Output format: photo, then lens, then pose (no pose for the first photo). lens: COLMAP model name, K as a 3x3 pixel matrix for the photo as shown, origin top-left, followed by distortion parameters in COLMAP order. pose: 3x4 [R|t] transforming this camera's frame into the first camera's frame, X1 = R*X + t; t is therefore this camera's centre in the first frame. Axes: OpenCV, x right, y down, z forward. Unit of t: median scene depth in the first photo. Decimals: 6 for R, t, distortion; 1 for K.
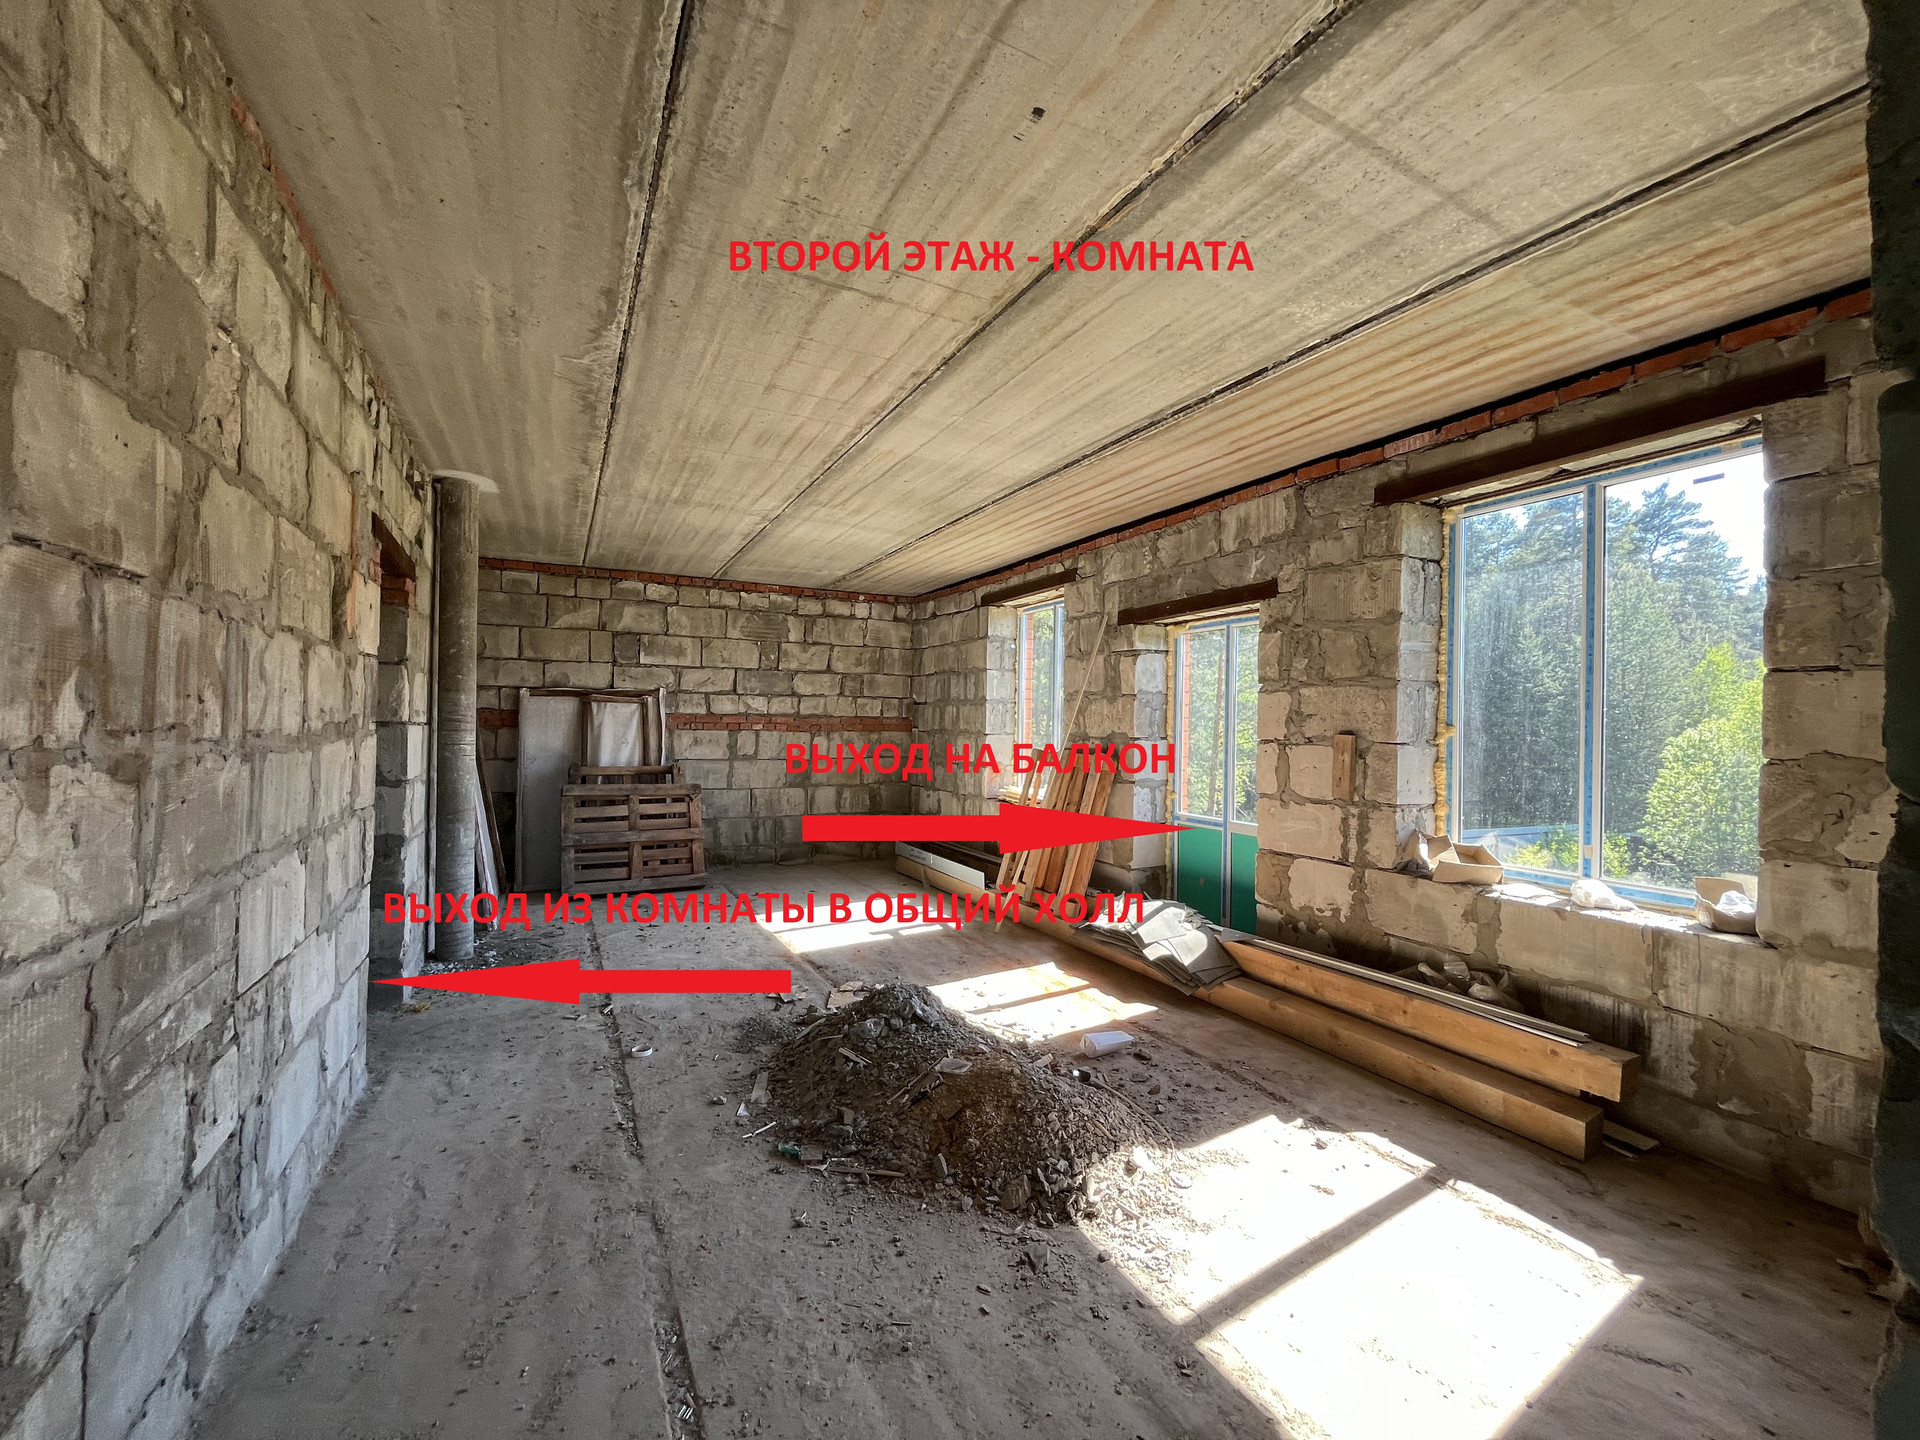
lens RADIAL K [[709.0, 0, 968.2], [0, 709.0, 720.4], [0, 0, 1]] dist [-0.000519, -0.000012]
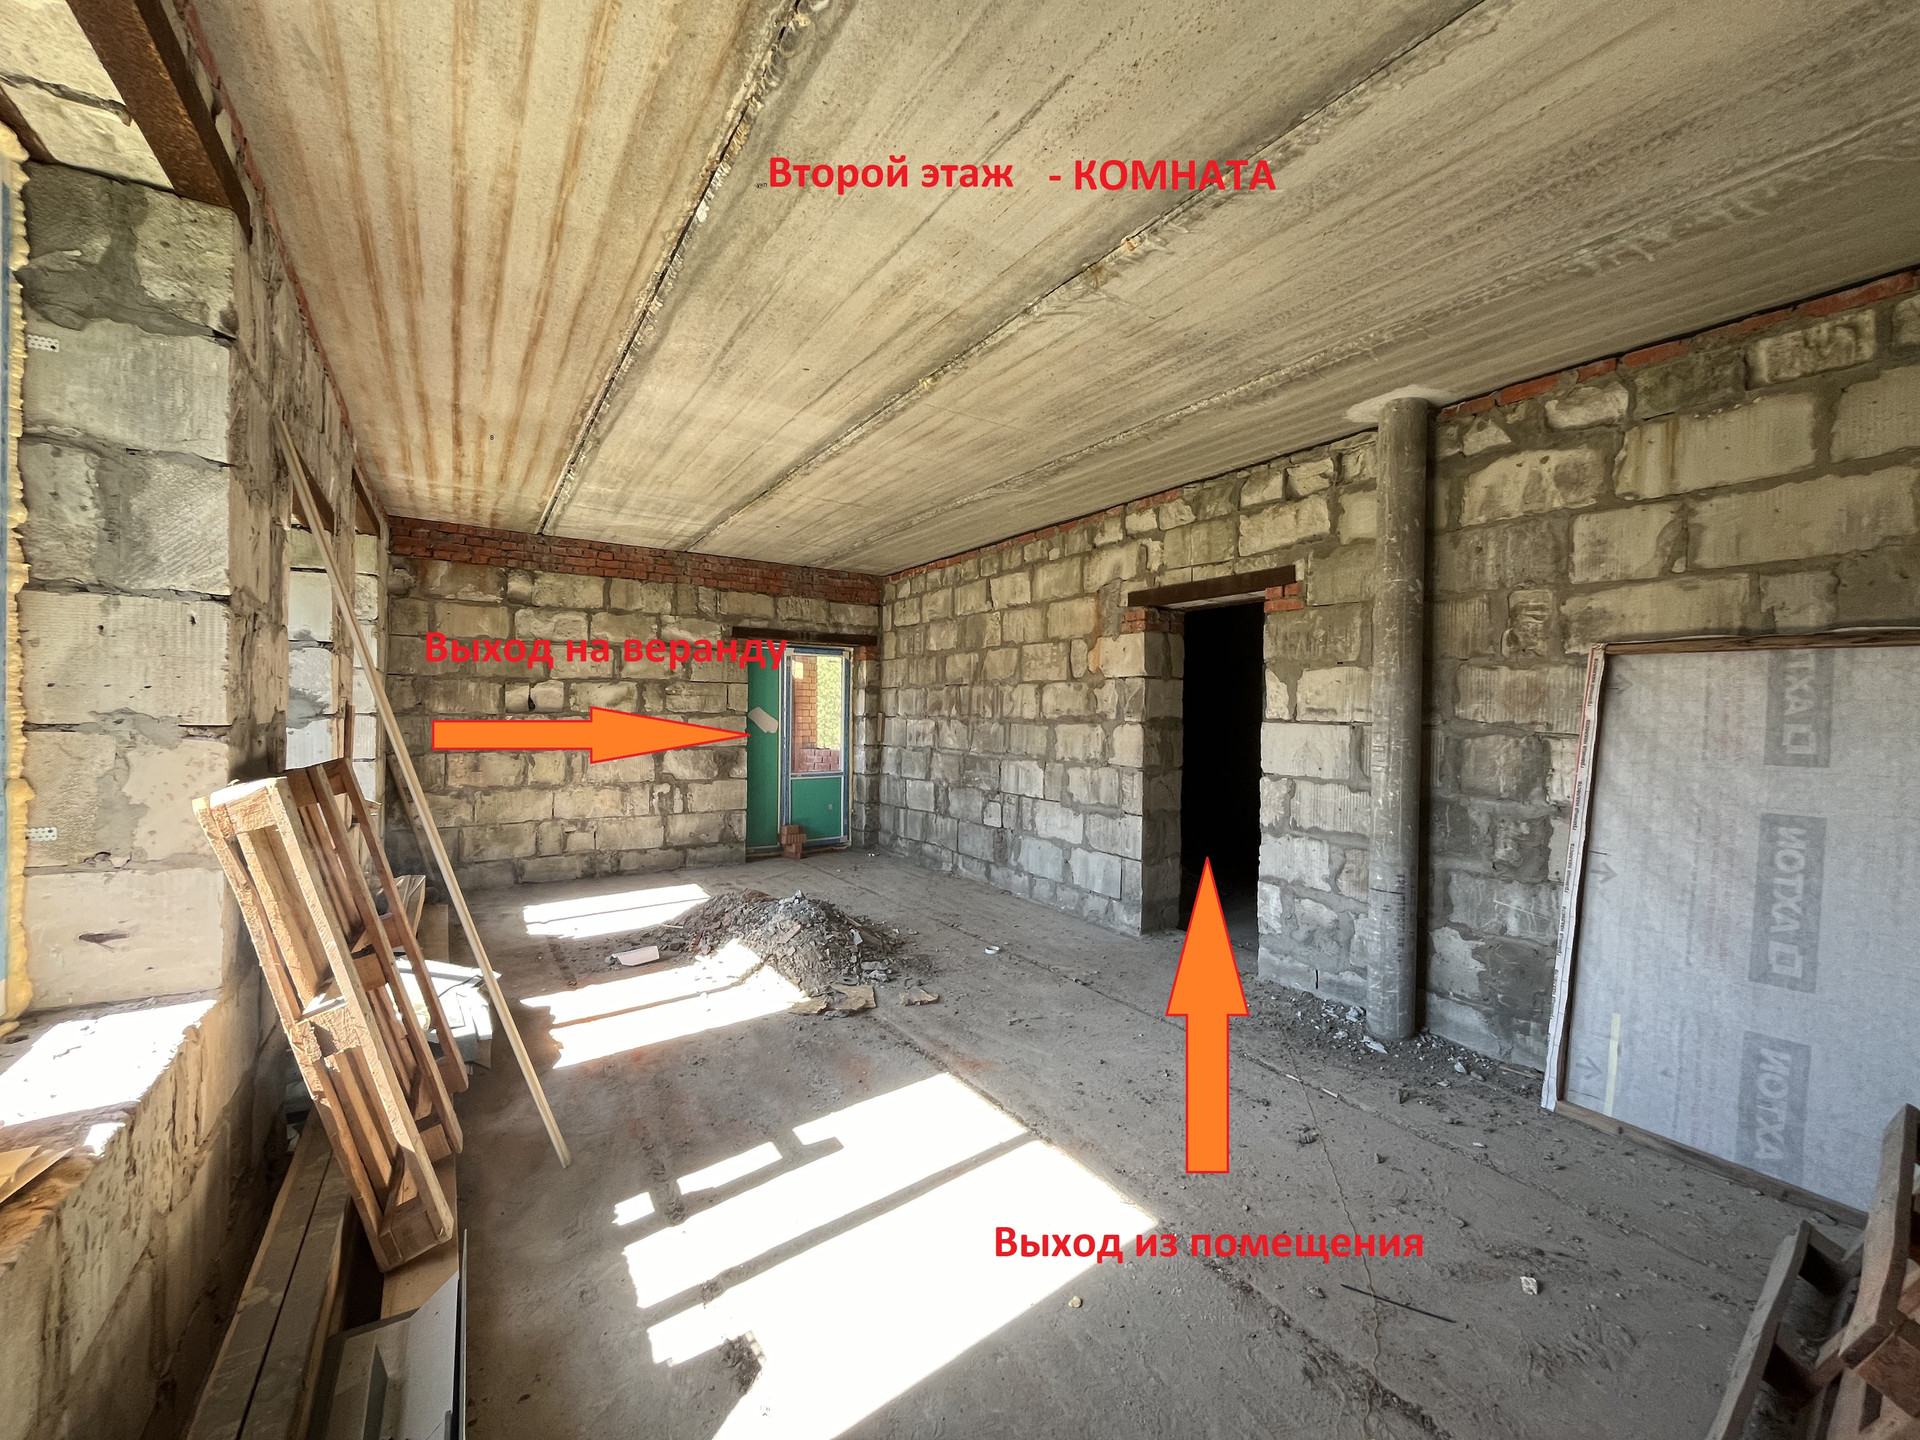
lens RADIAL K [[709.0, 0, 950.7], [0, 709.0, 715.9], [0, 0, 1]] dist [-0.000519, -0.000012]
pose [[-0.996679, -0.027613, -0.076602, -0.242531], [-0.027391, 0.999617, -0.003950, 0.016779], [0.076682, -0.001839, -0.997054, 2.209069]]
